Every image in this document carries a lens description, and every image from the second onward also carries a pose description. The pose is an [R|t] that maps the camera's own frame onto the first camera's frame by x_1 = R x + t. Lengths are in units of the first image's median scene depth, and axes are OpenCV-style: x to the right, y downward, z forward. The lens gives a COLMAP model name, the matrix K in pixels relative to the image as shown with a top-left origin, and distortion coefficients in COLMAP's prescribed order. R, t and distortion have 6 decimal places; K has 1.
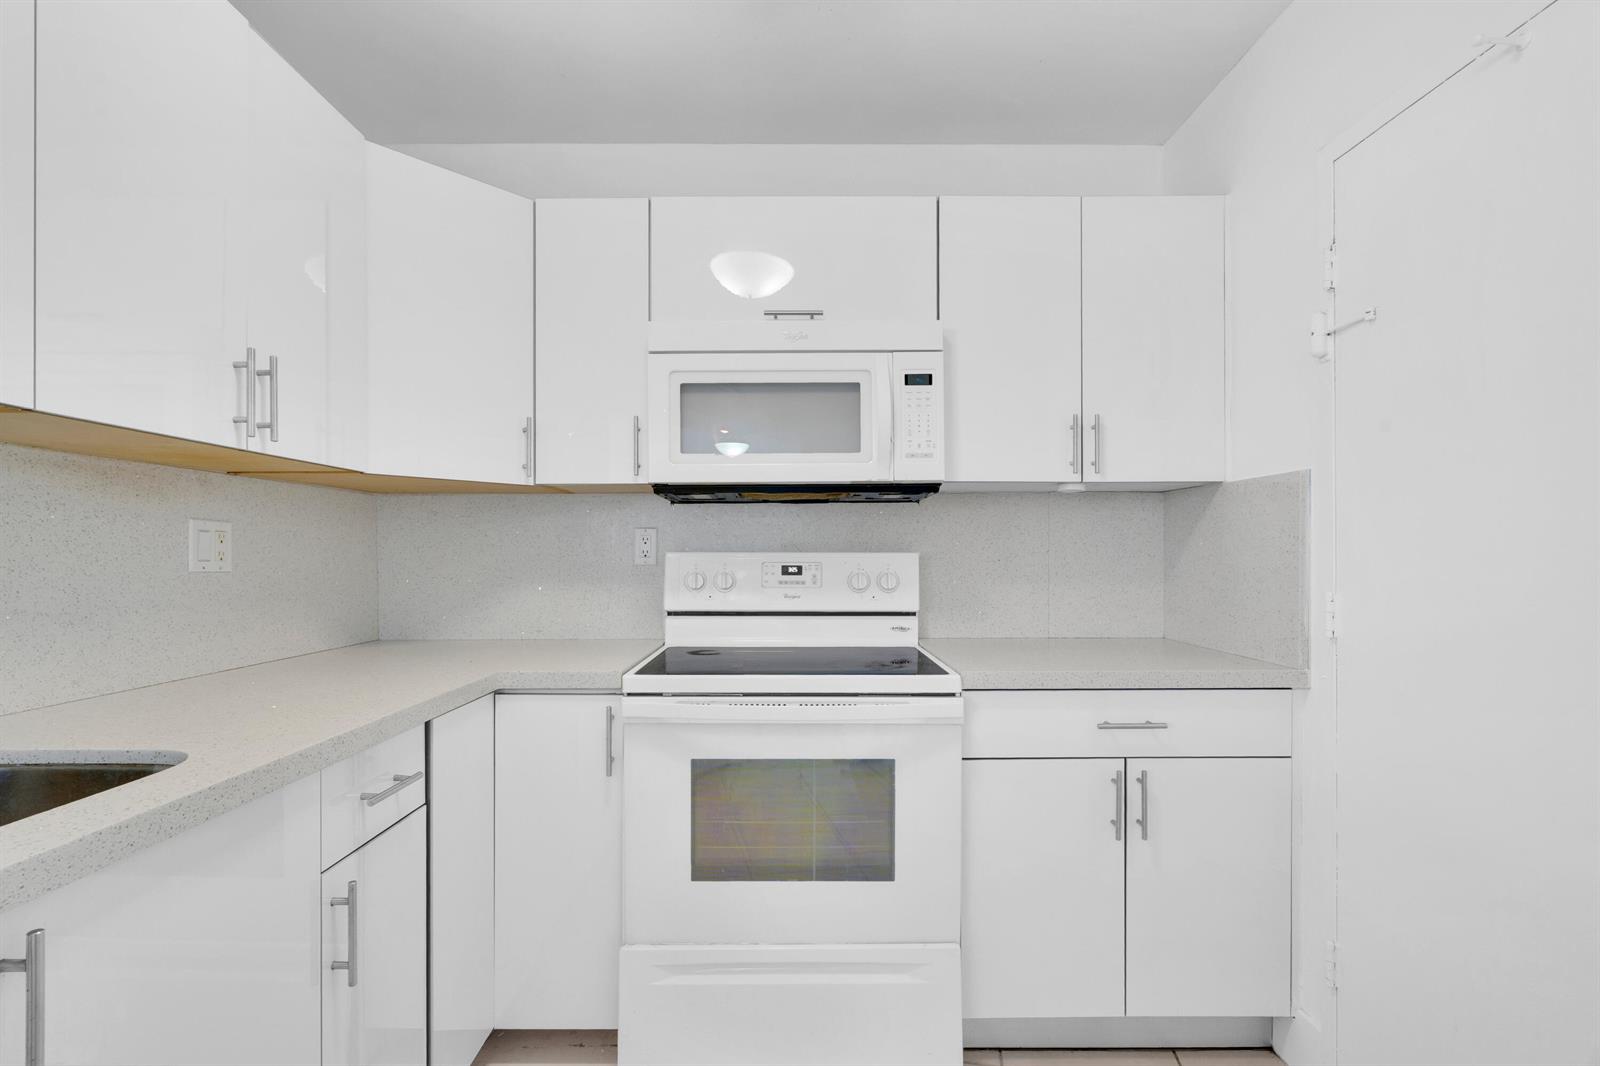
lens RADIAL K [[726.8, 0, 784.5], [0, 726.8, 542.3], [0, 0, 1]] dist [-0.002265, 0.001368]
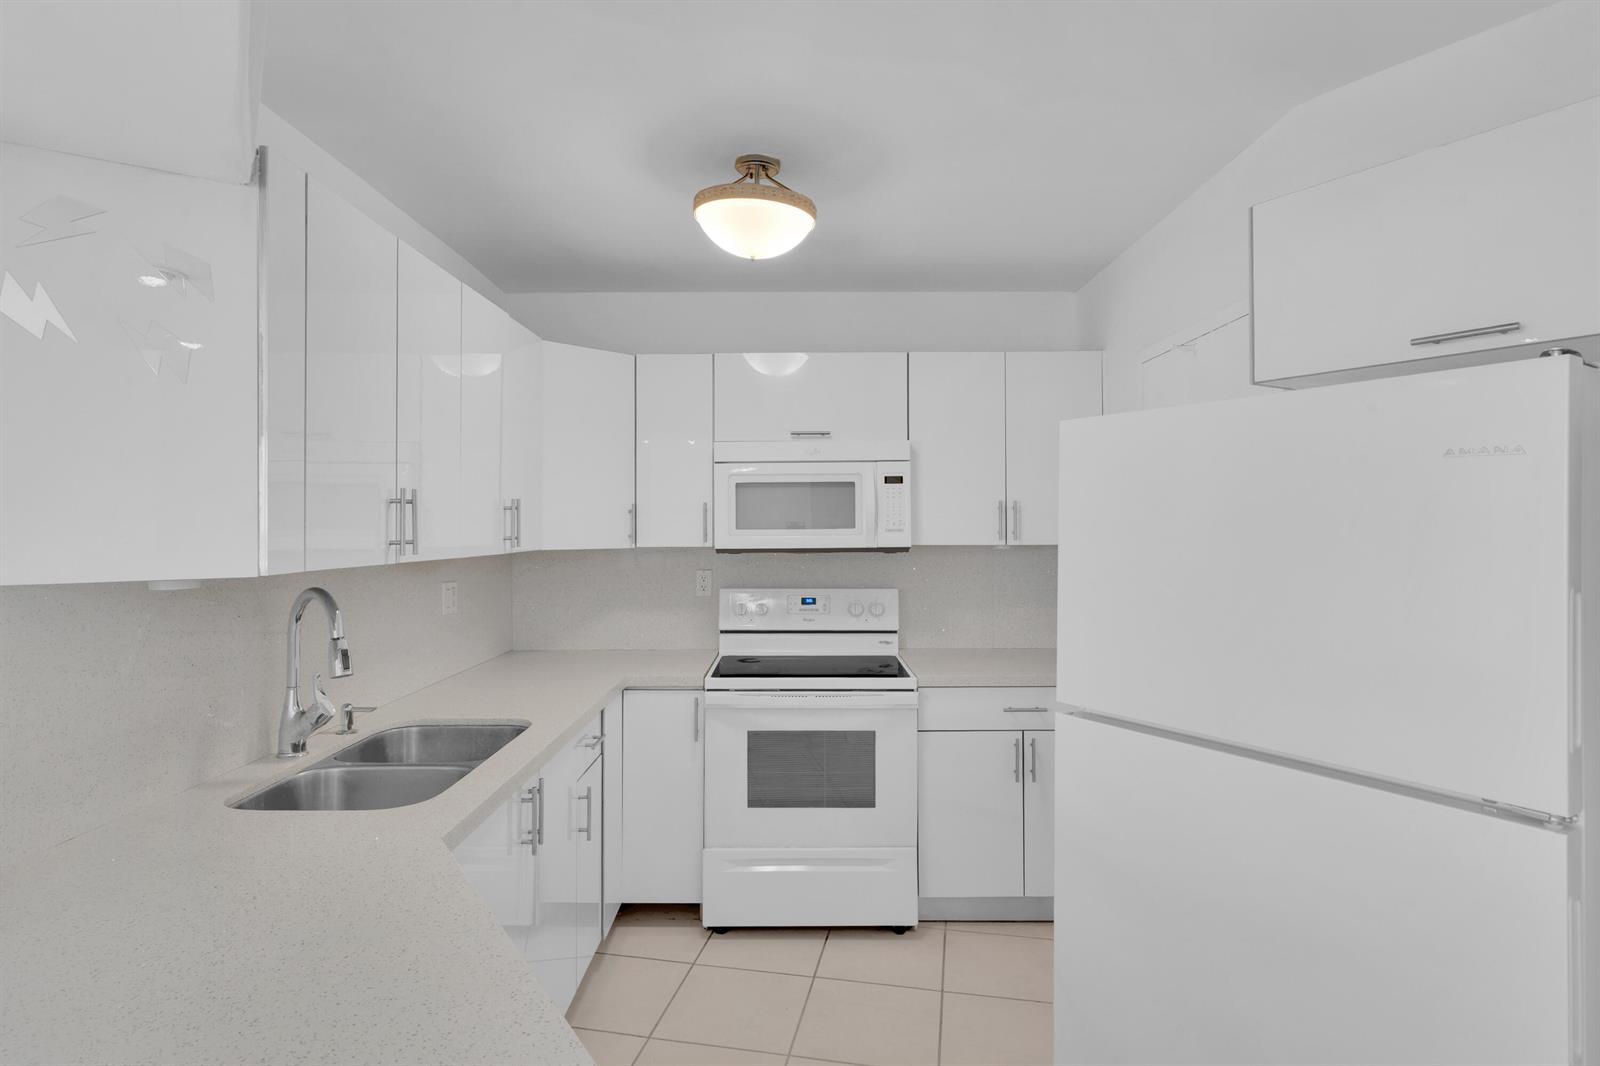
lens RADIAL K [[726.8, 0, 792.0], [0, 726.8, 527.5], [0, 0, 1]] dist [-0.002265, 0.001368]
pose [[0.999990, -0.001214, -0.004389, -0.020801], [0.001179, 0.999968, -0.007932, -0.120727], [0.004398, 0.007927, 0.999959, -0.534980]]
